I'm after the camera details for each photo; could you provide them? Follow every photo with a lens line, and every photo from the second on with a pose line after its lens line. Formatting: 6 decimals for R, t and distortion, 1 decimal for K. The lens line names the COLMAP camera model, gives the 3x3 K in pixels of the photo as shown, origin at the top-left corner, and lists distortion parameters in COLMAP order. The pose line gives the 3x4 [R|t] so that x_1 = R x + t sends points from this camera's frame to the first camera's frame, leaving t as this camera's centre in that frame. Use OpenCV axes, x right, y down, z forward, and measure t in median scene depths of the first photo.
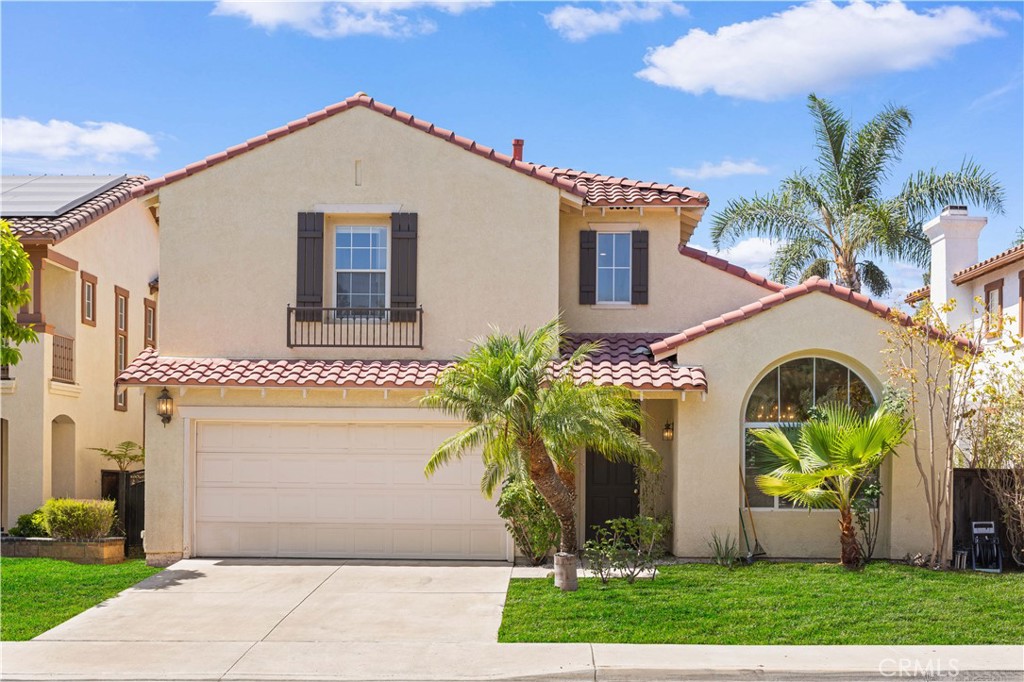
lens RADIAL K [[1306.6, 0, 513.7], [0, 1306.6, 417.1], [0, 0, 1]] dist [-0.011494, 0.000000]
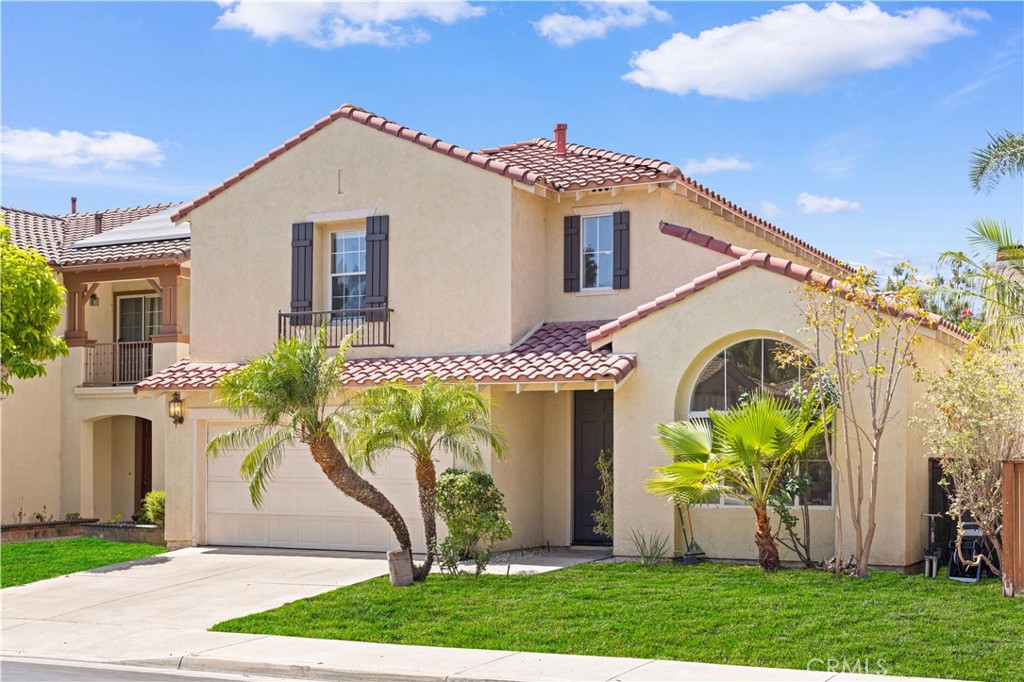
lens RADIAL K [[1401.1, 0, 507.9], [0, 1401.1, 370.1], [0, 0, 1]] dist [-0.022813, 0.000000]
pose [[0.901449, -0.034189, -0.431534, 0.483752], [0.026430, 0.999363, -0.023966, -0.005048], [0.432078, 0.010199, 0.901778, 0.045304]]
